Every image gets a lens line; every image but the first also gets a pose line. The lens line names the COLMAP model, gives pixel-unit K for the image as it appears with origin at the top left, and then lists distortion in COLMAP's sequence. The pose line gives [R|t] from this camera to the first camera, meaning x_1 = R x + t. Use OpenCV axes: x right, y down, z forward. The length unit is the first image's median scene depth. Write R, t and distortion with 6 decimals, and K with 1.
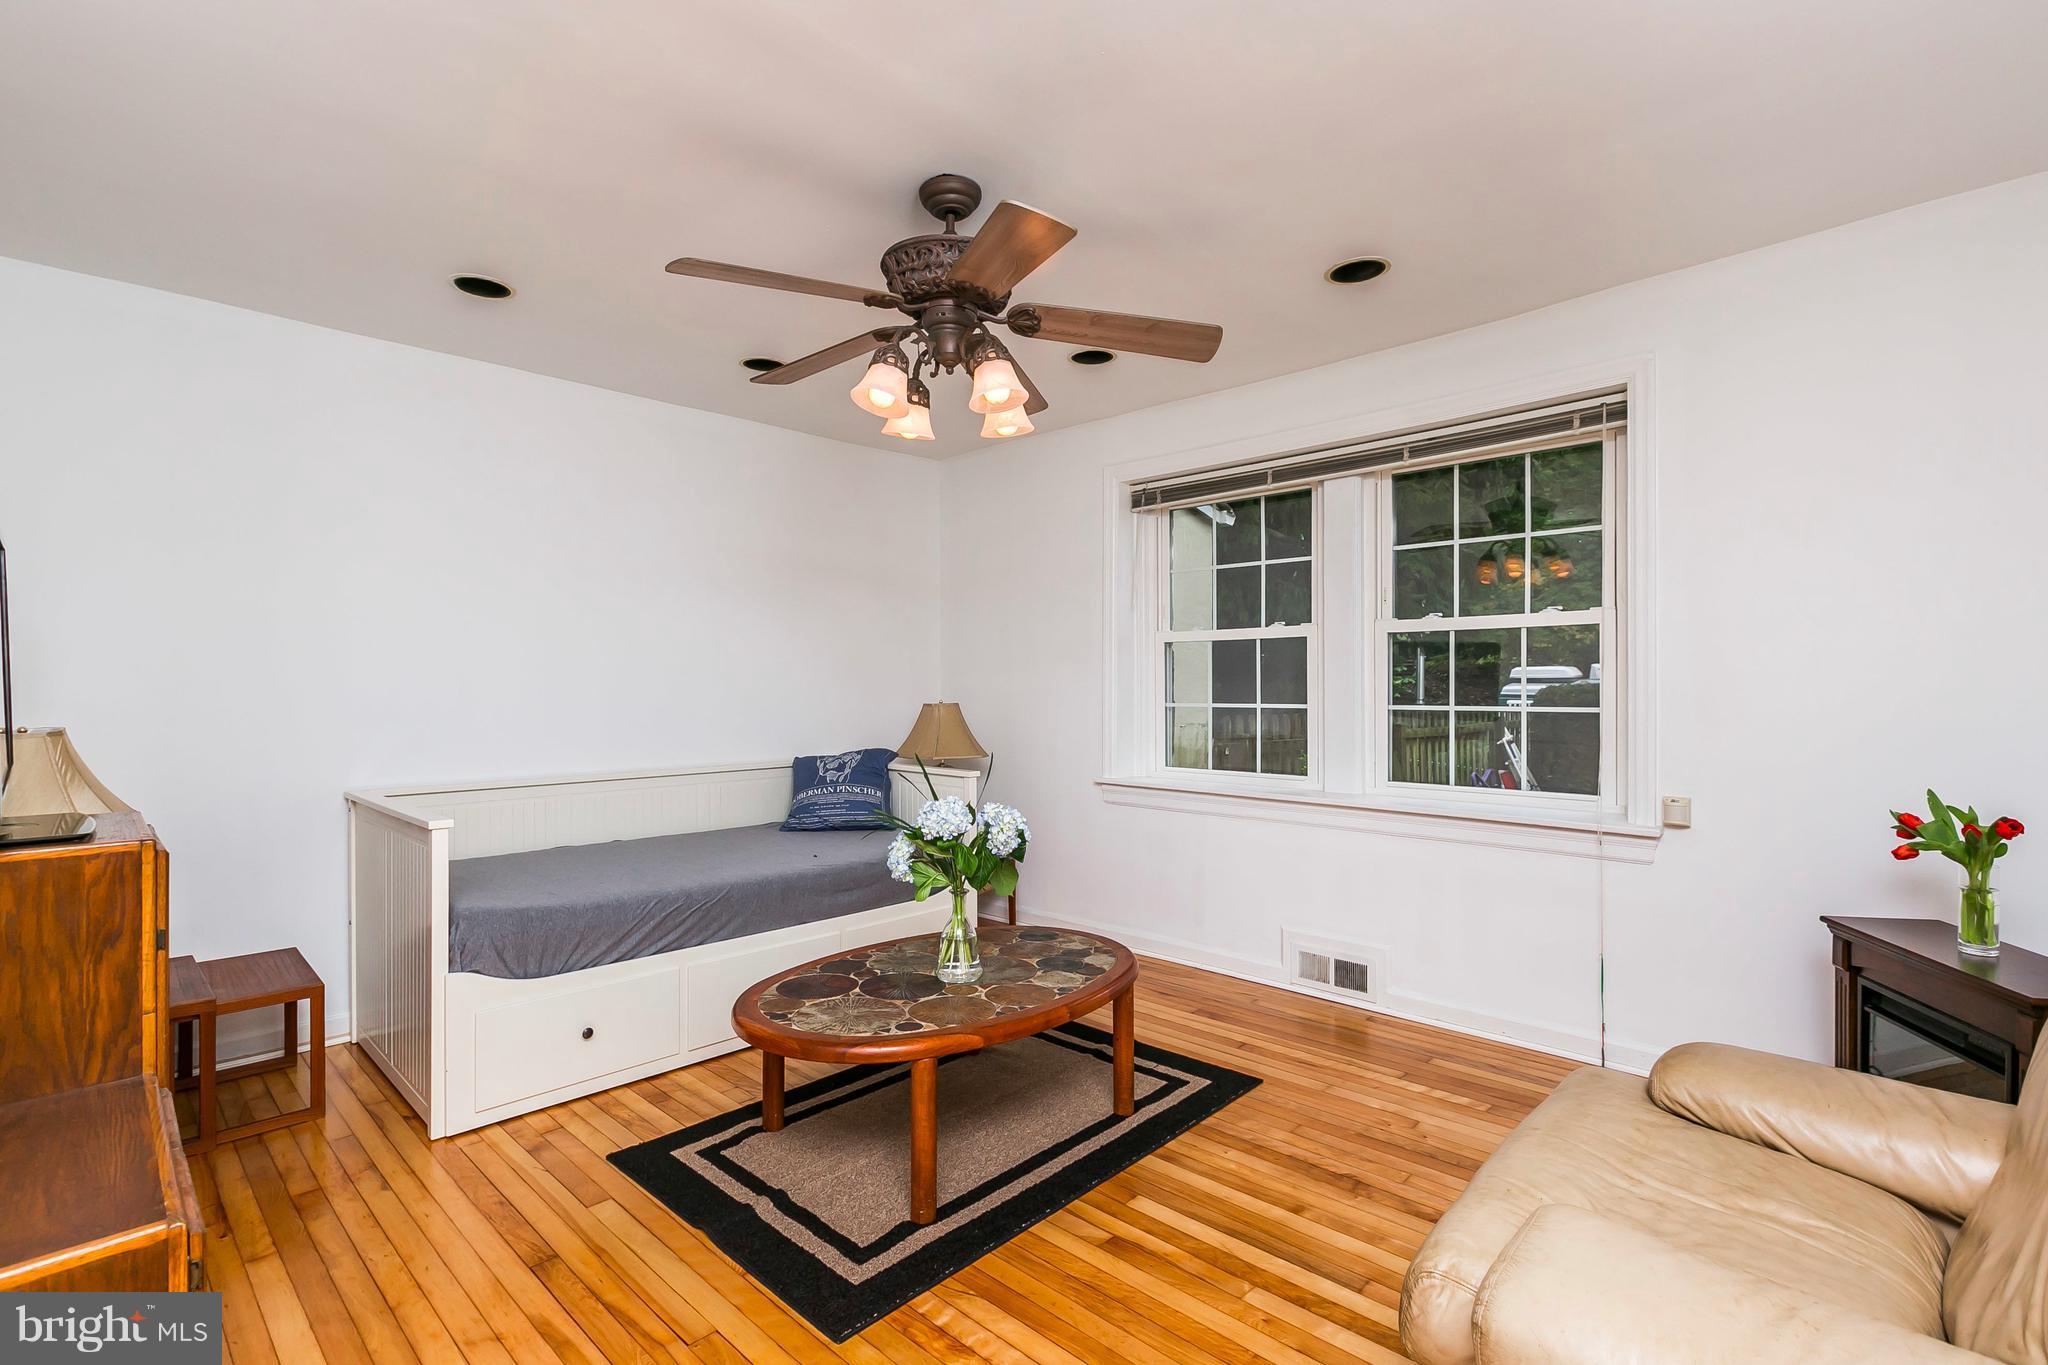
lens RADIAL K [[943.2, 0, 1024.1], [0, 943.2, 680.9], [0, 0, 1]] dist [0.002173, -0.000545]
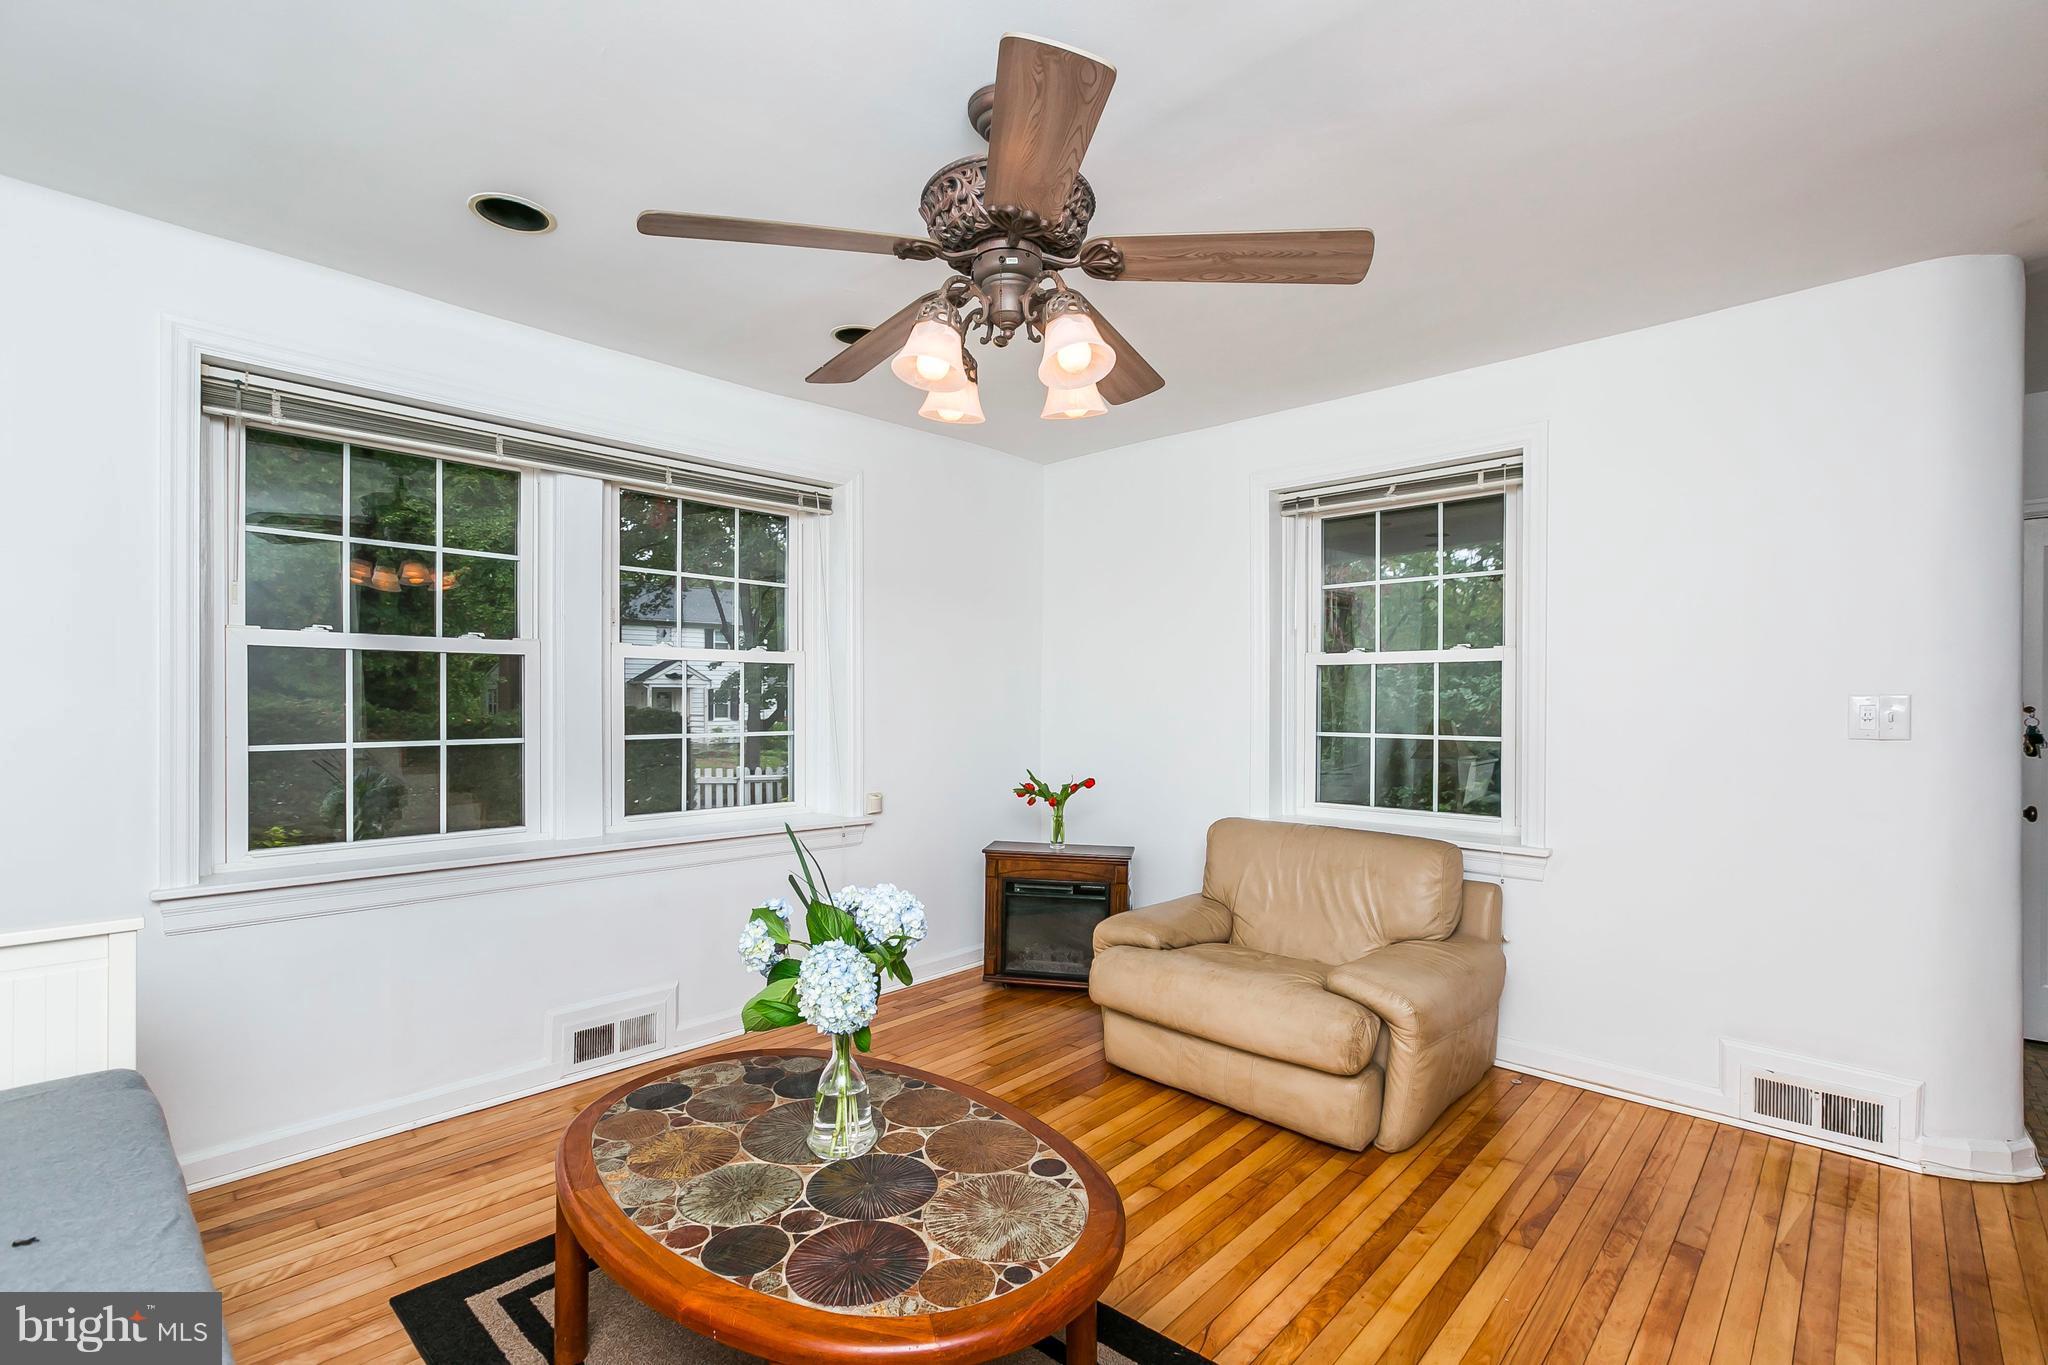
lens RADIAL K [[917.4, 0, 1016.7], [0, 917.4, 697.8], [0, 0, 1]] dist [0.005653, -0.001536]
pose [[-0.008013, 0.004624, 0.999957, -0.666358], [-0.011200, 0.999926, -0.004713, -0.014748], [-0.999905, -0.011237, -0.007961, 0.779715]]
